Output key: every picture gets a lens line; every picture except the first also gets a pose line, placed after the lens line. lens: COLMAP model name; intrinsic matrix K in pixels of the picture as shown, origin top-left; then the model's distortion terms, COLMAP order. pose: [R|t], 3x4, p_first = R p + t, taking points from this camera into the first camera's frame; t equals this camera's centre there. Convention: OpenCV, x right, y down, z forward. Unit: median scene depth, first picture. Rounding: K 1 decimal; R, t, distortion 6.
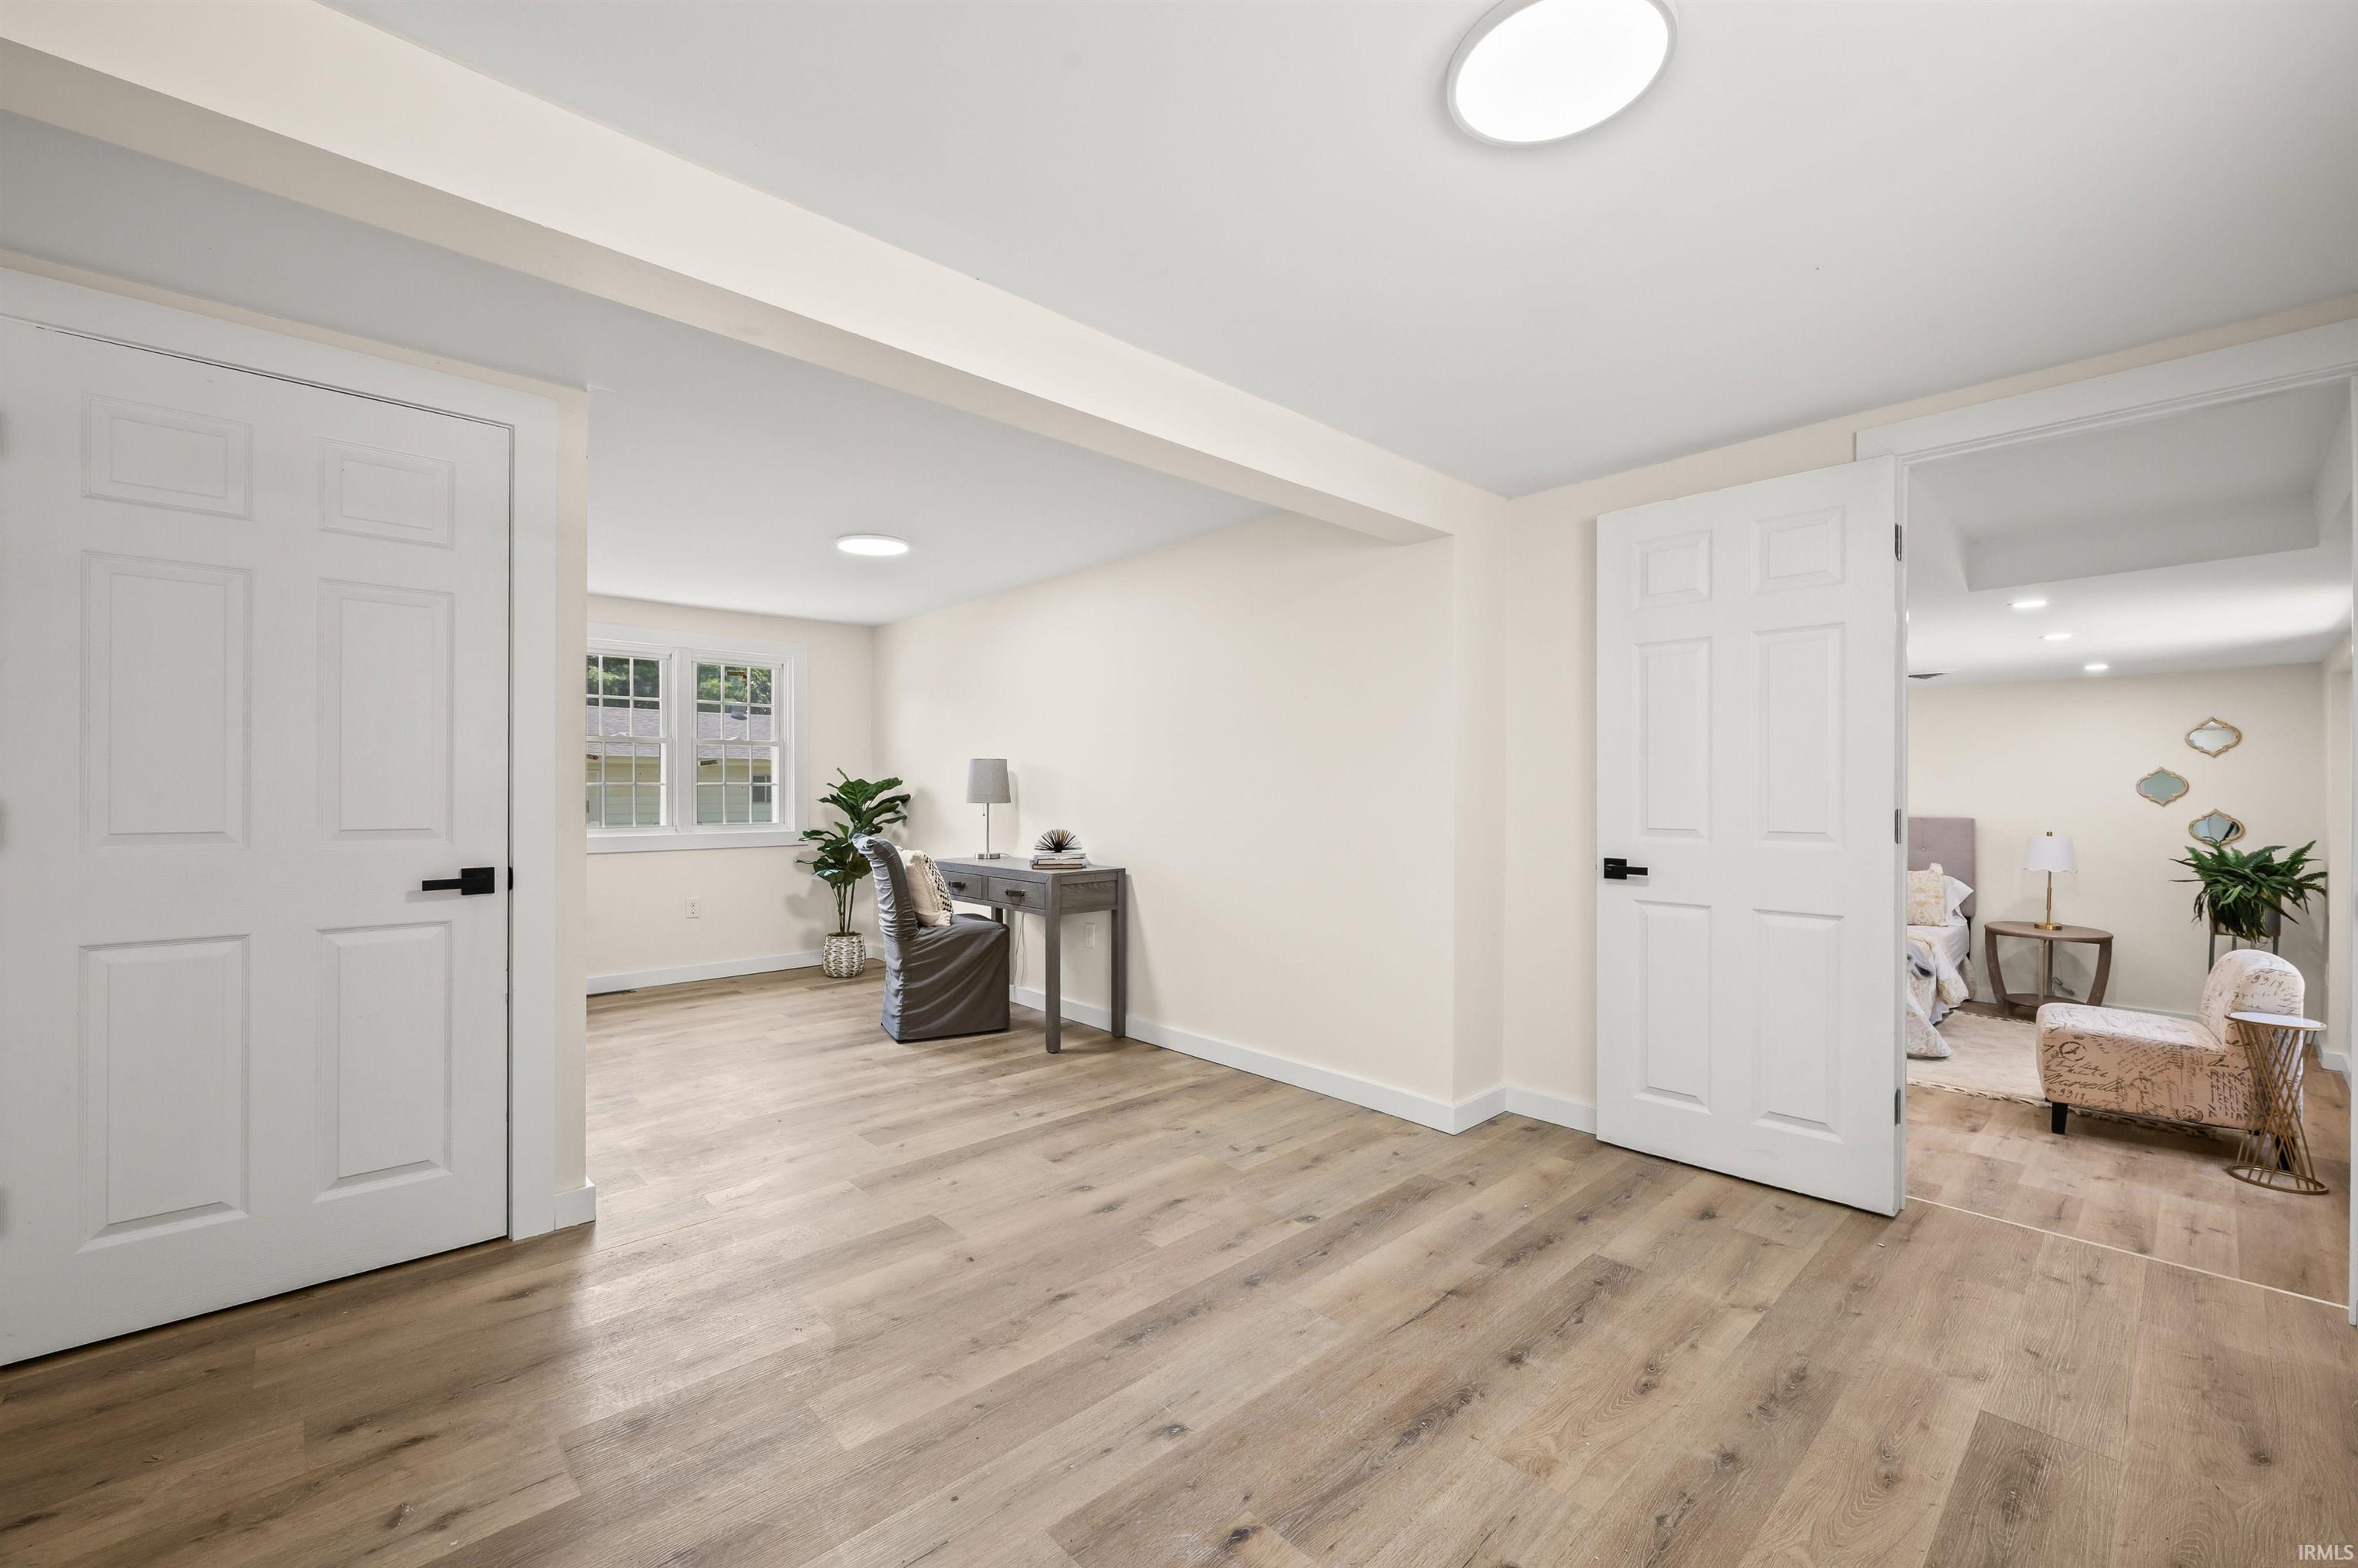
lens RADIAL K [[948.7, 0, 1174.5], [0, 948.7, 790.7], [0, 0, 1]] dist [-0.000003, -0.000266]
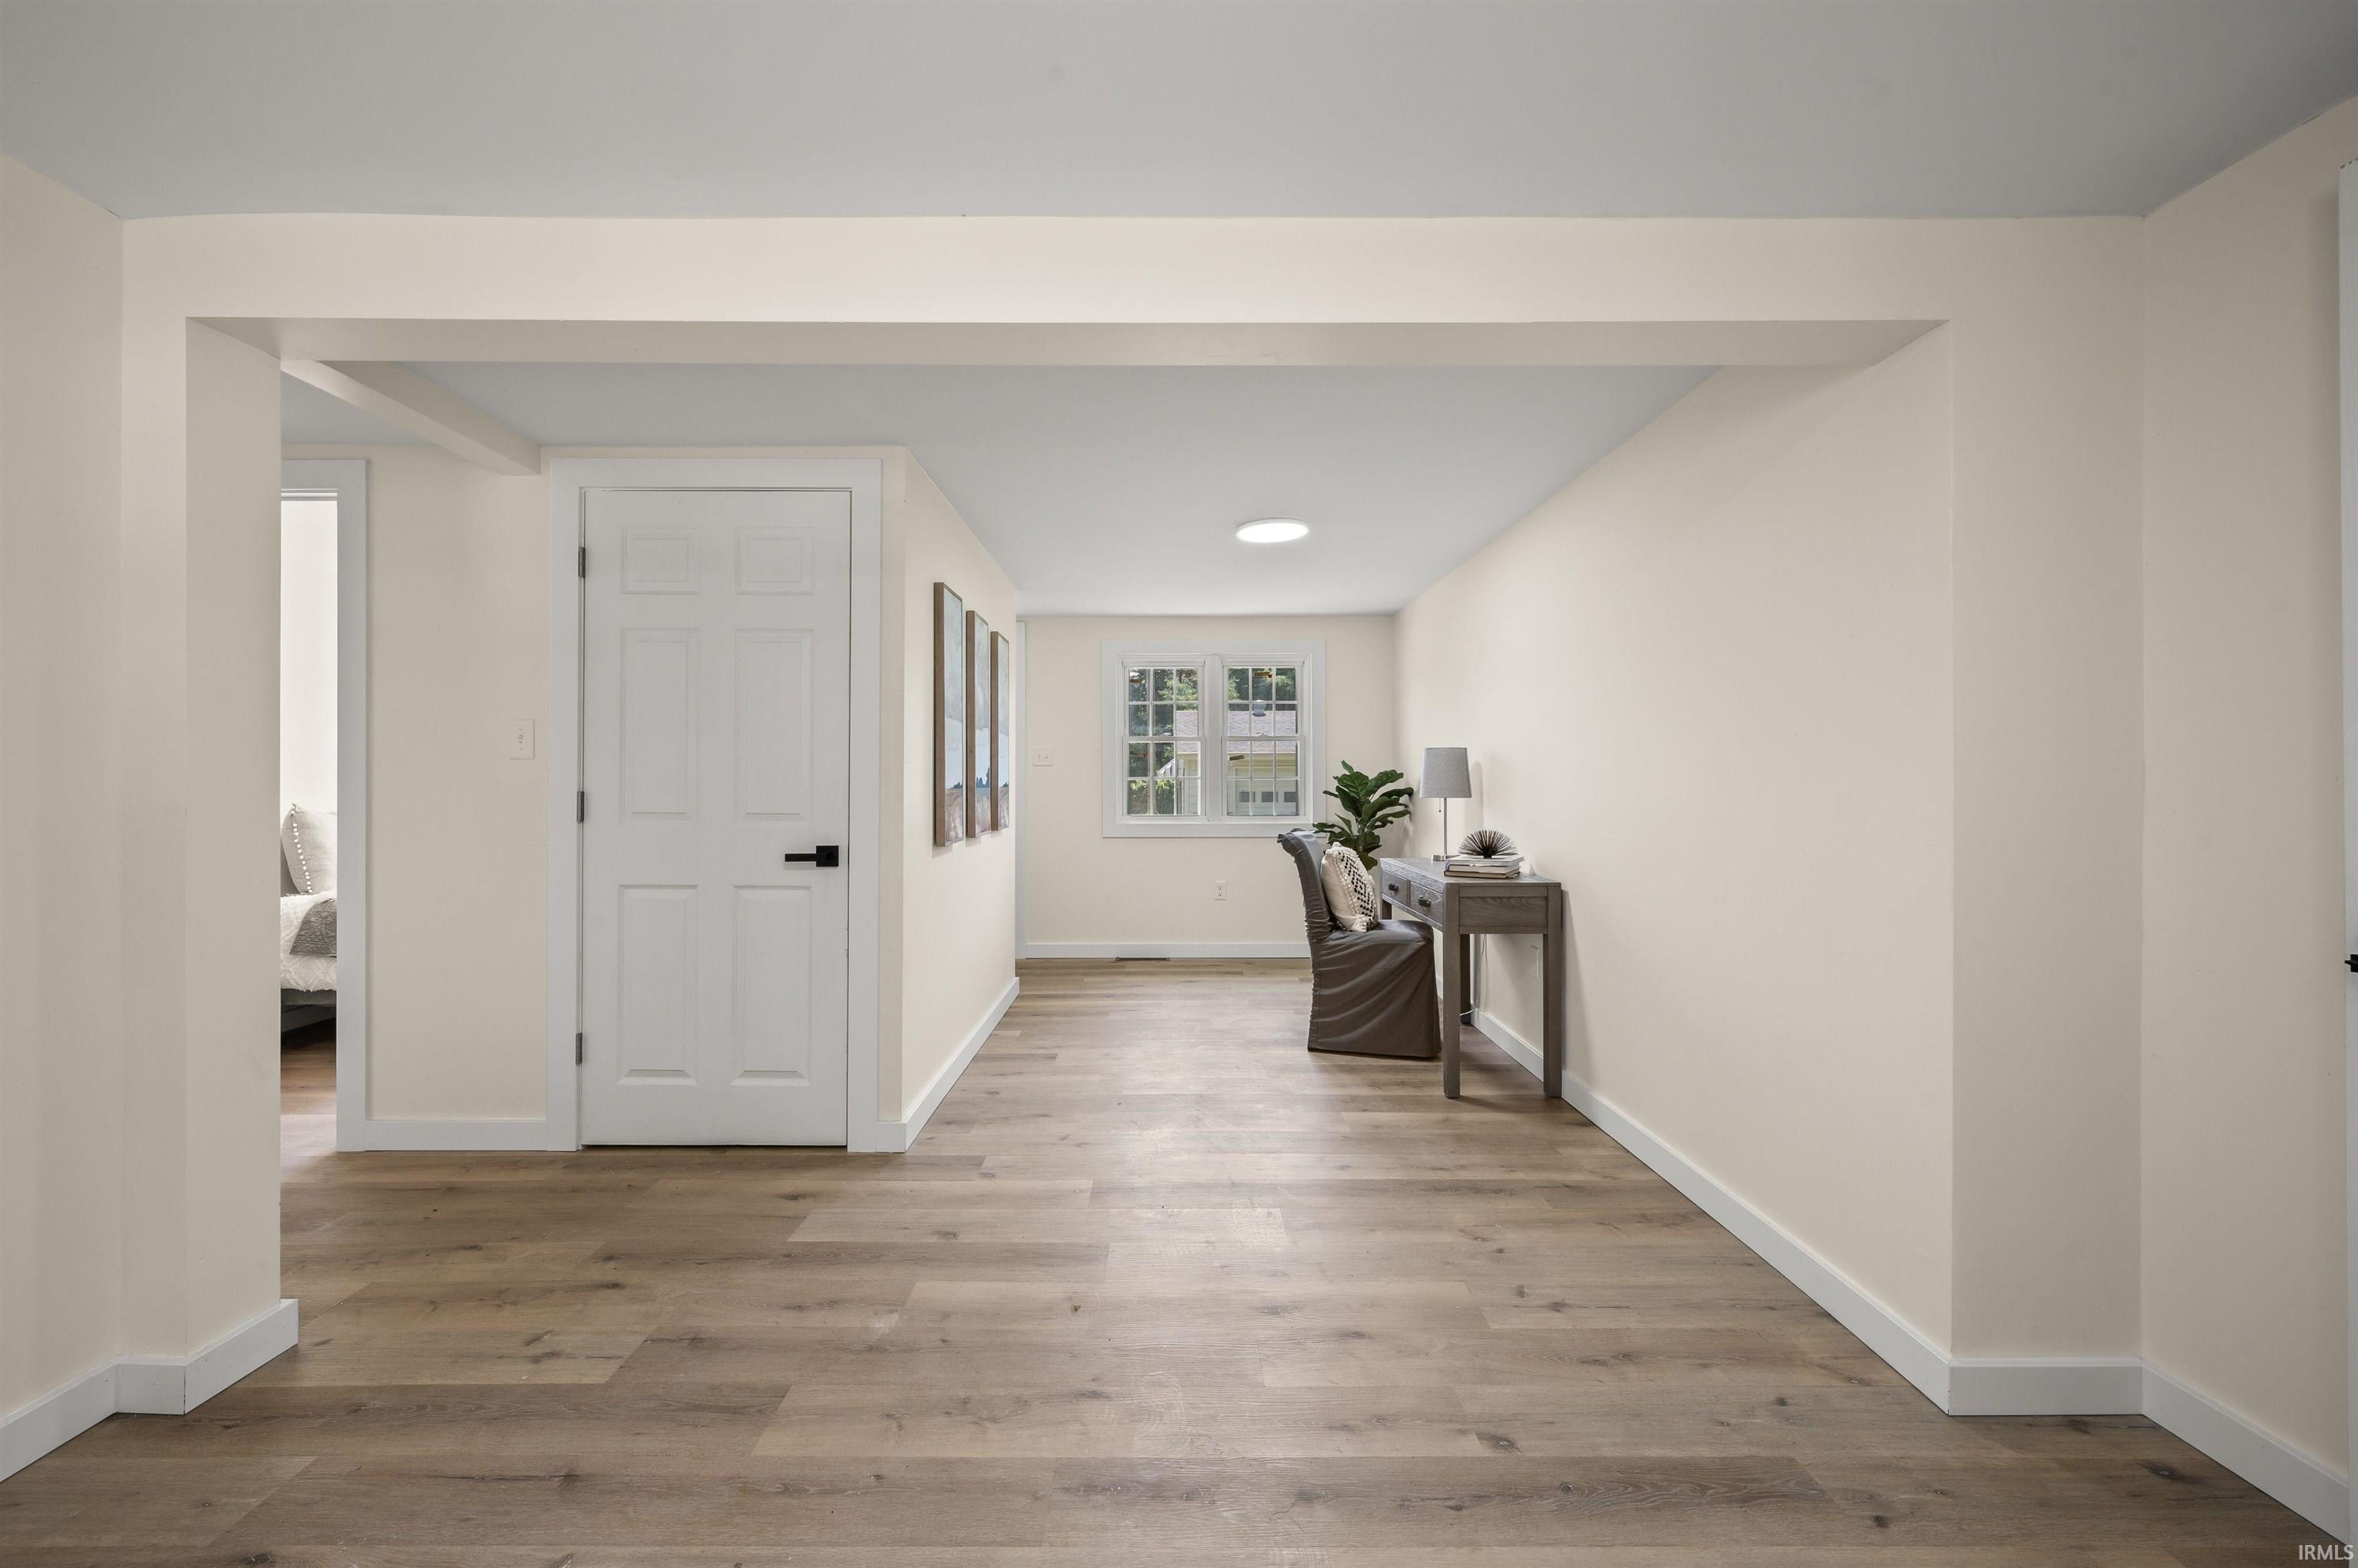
lens RADIAL K [[935.9, 0, 1168.1], [0, 935.9, 774.3], [0, 0, 1]] dist [-0.000489, -0.000139]
pose [[0.736444, -0.007078, -0.676461, 0.274412], [0.000641, 0.999952, -0.009765, -0.000426], [0.676498, 0.006758, 0.736414, 0.247335]]
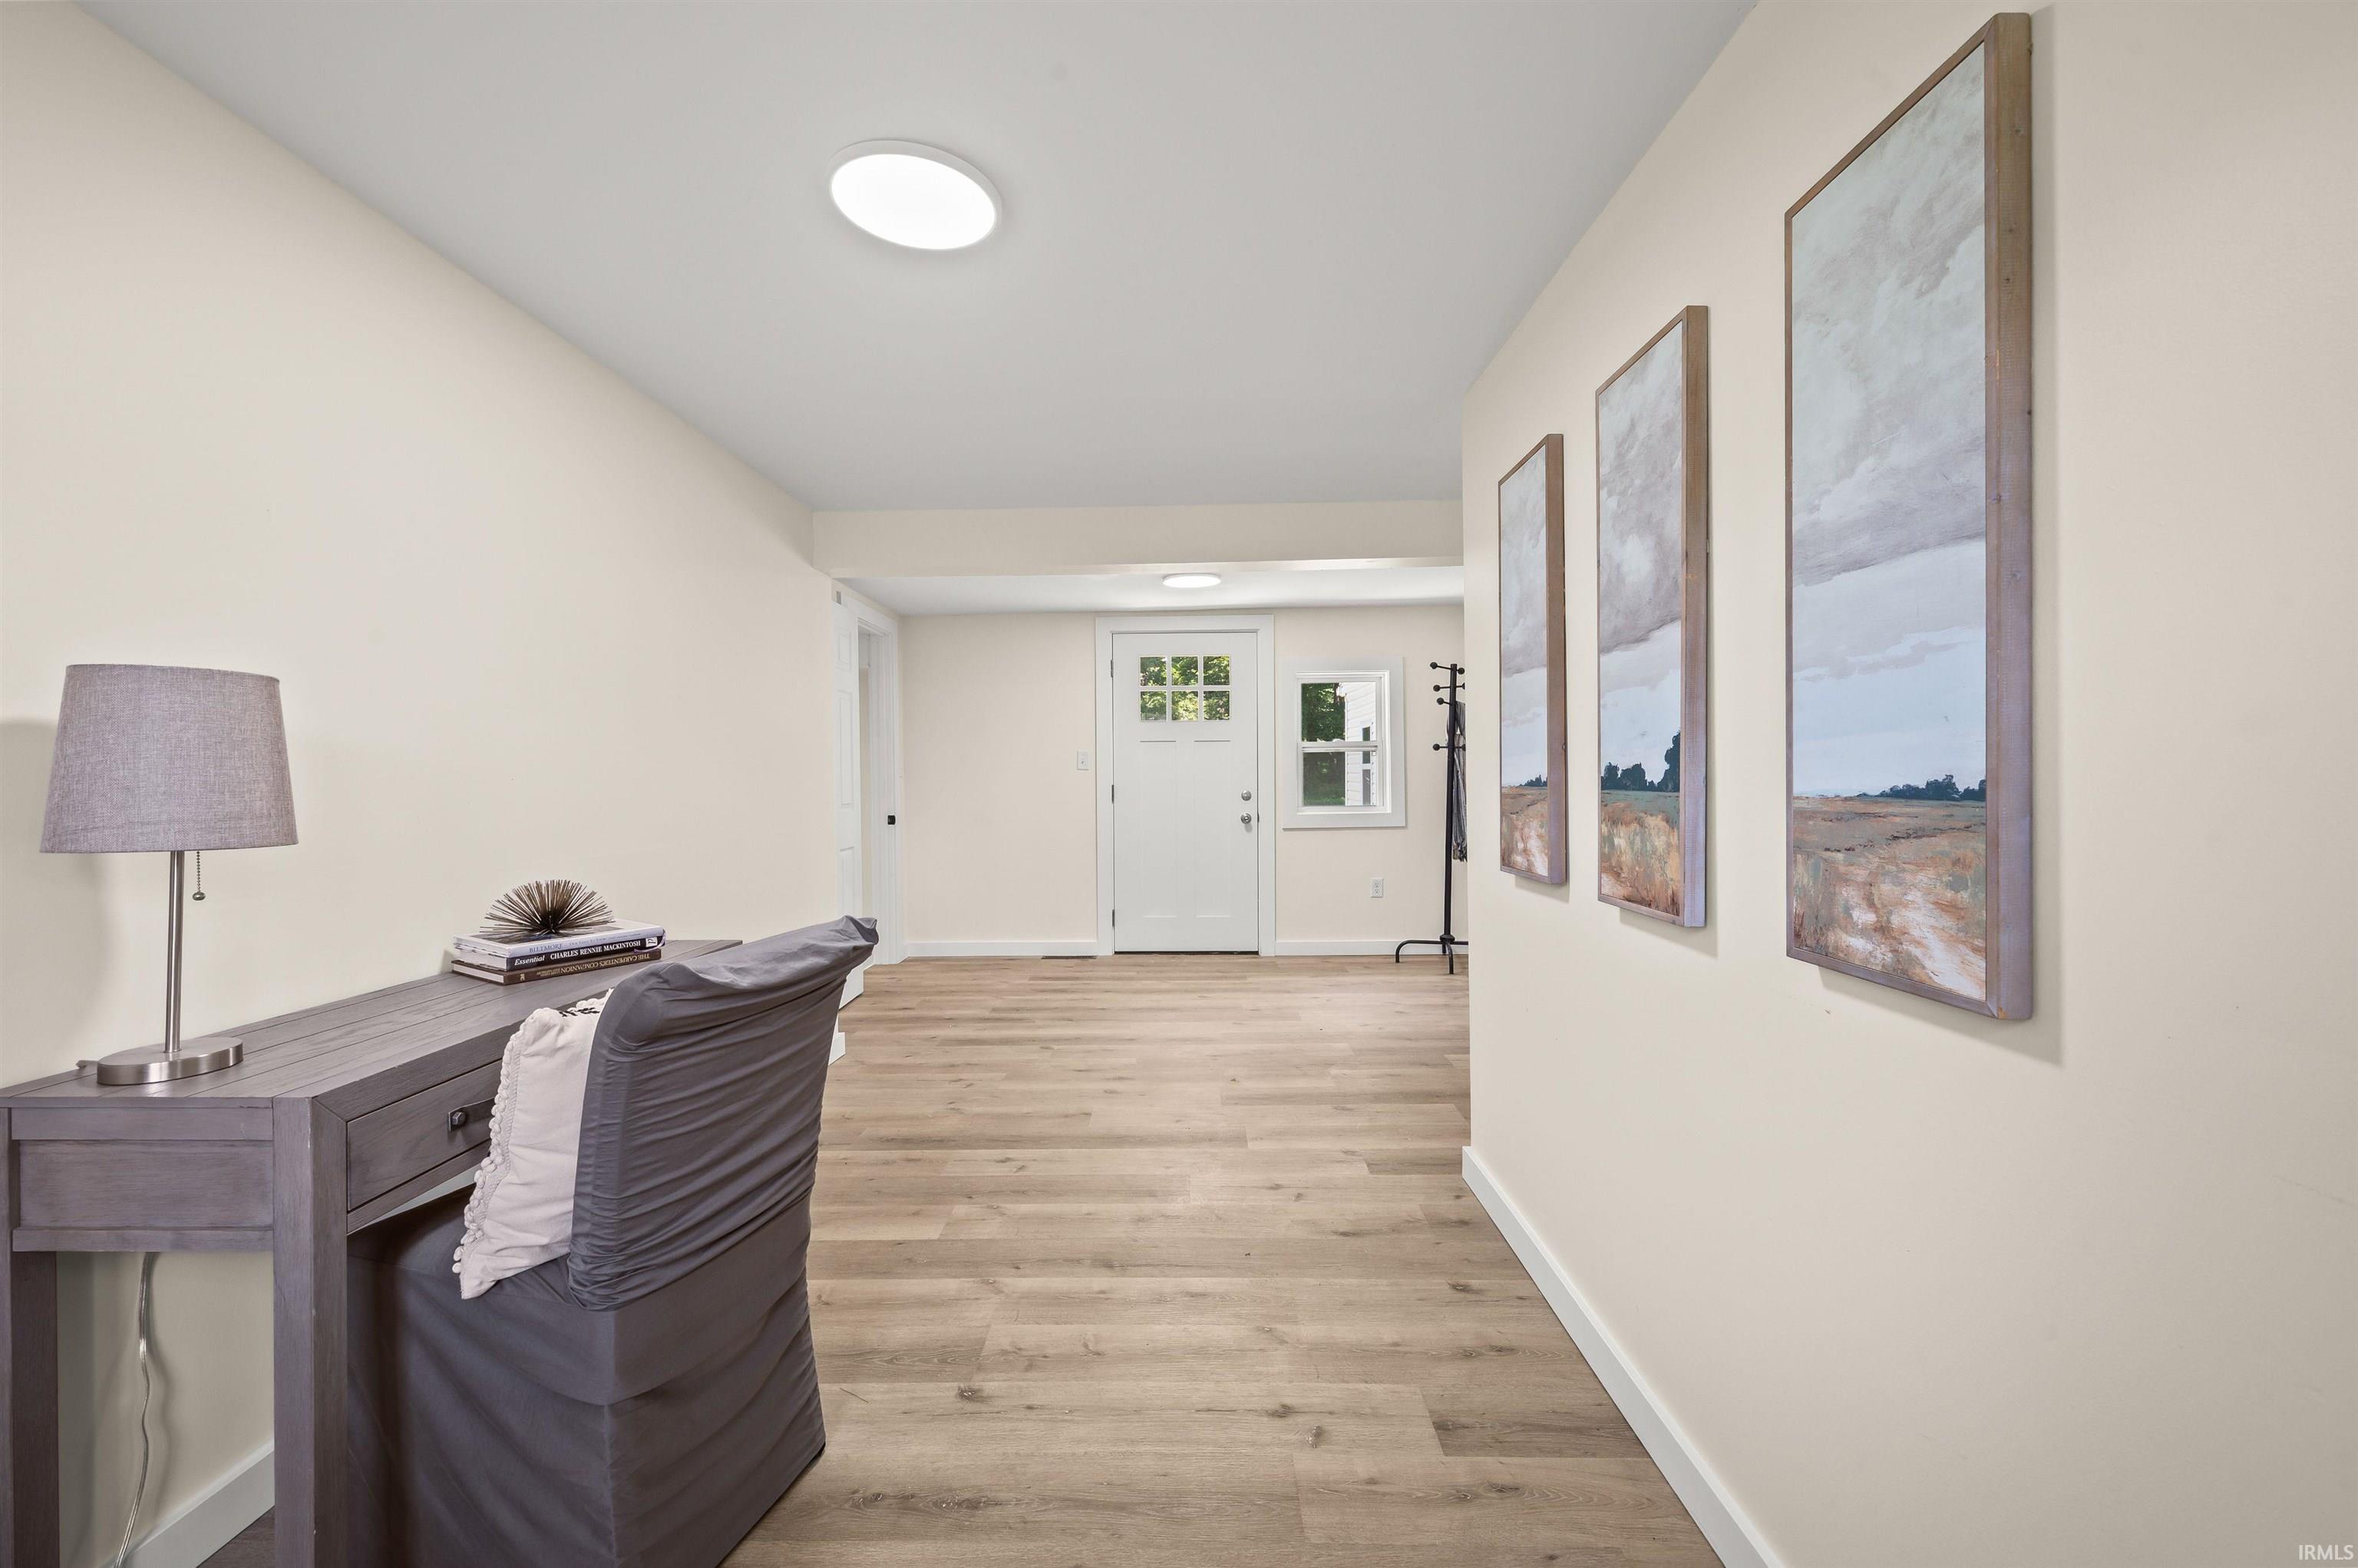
lens RADIAL K [[945.0, 0, 1170.3], [0, 945.0, 782.0], [0, 0, 1]] dist [0.000555, -0.000168]
pose [[-0.721329, 0.001911, 0.692590, -0.747431], [0.010871, 0.999904, 0.008563, -0.005362], [-0.692507, 0.013706, -0.721281, 1.339540]]
